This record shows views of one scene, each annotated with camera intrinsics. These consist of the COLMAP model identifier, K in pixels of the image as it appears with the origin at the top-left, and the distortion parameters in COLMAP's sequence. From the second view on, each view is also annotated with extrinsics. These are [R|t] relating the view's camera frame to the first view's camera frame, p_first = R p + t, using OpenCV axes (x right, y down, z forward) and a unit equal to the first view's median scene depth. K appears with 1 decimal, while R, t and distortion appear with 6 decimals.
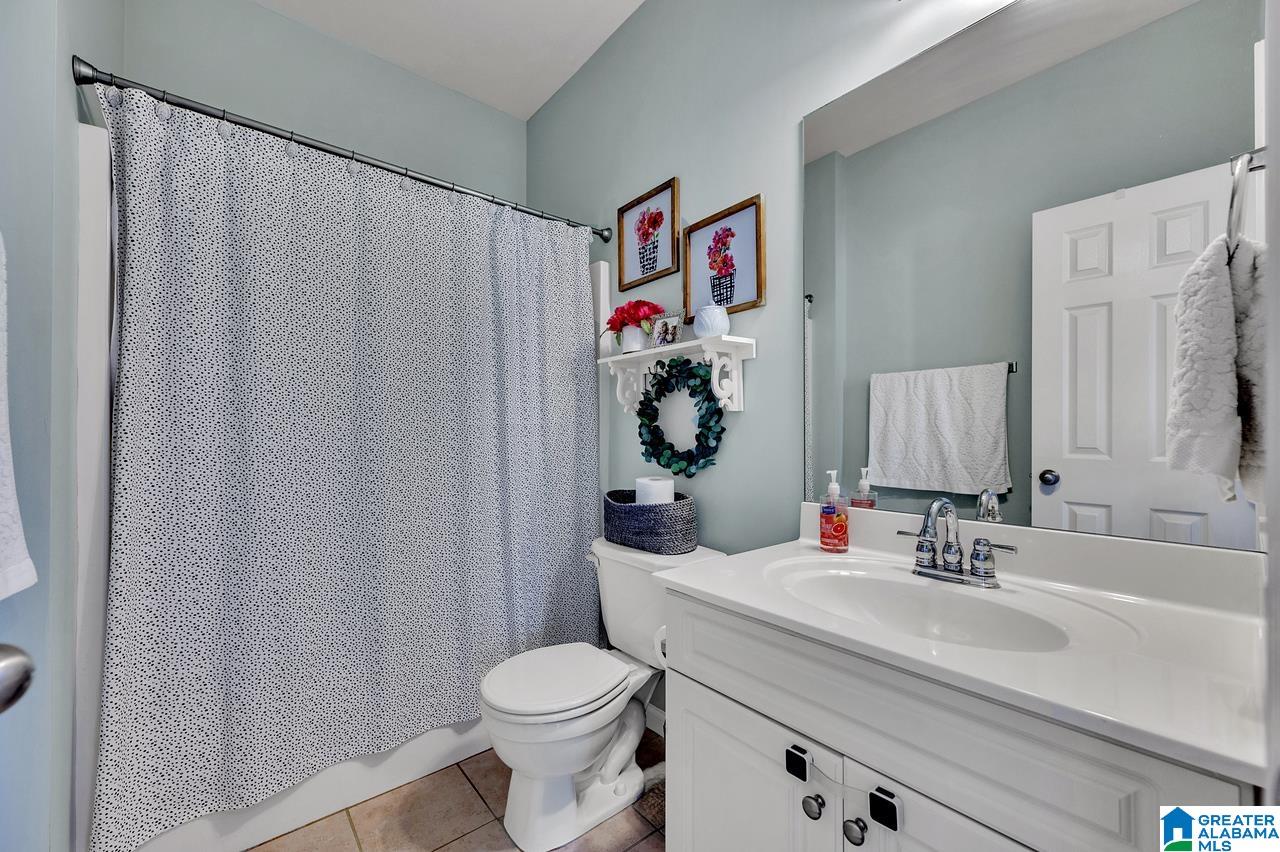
lens RADIAL K [[507.2, 0, 638.2], [0, 507.2, 424.8], [0, 0, 1]] dist [-0.002706, 0.001725]
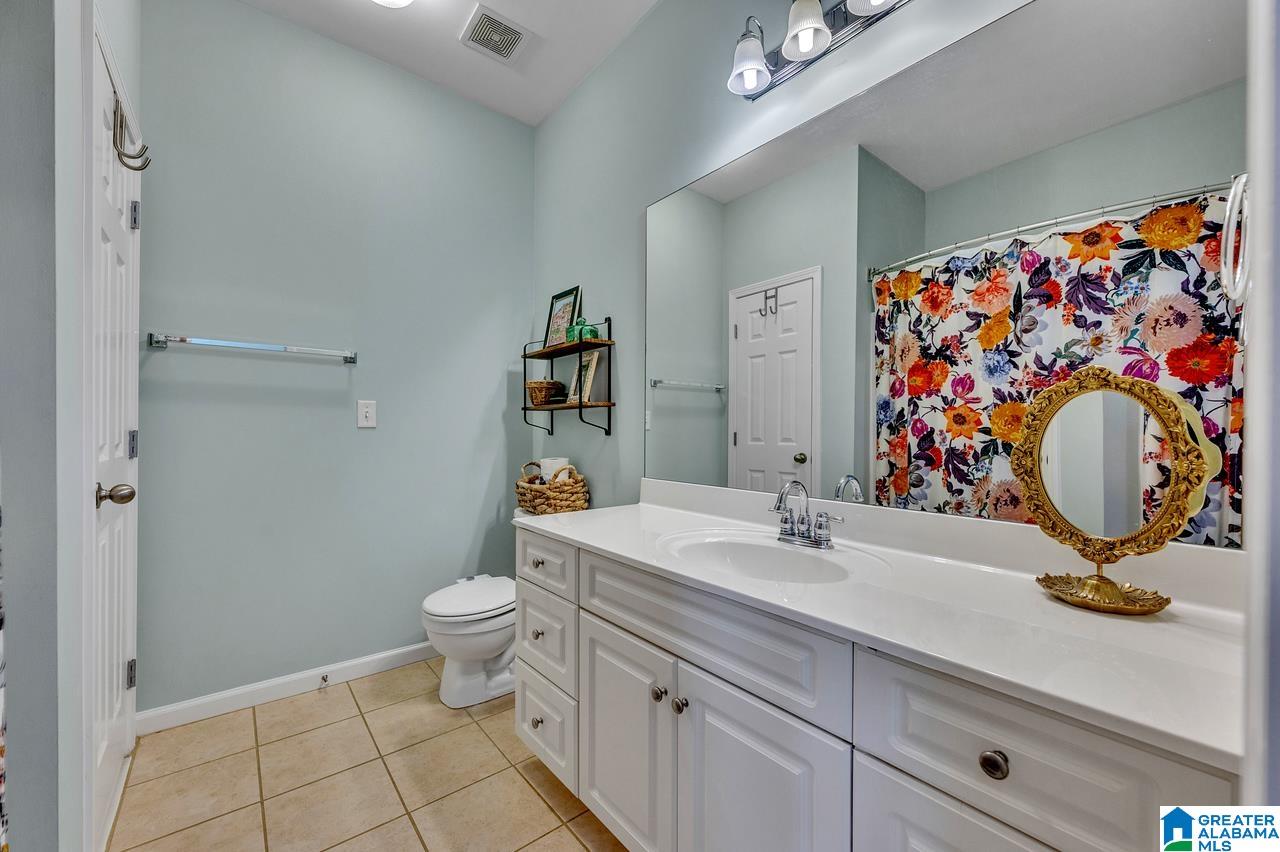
lens RADIAL K [[507.2, 0, 641.9], [0, 507.2, 429.6], [0, 0, 1]] dist [-0.002706, 0.001725]
pose [[0.998280, -0.002888, -0.058558, 0.292205], [0.003388, 0.999959, 0.008446, 0.002779], [0.058531, -0.008630, 0.998248, -0.312421]]
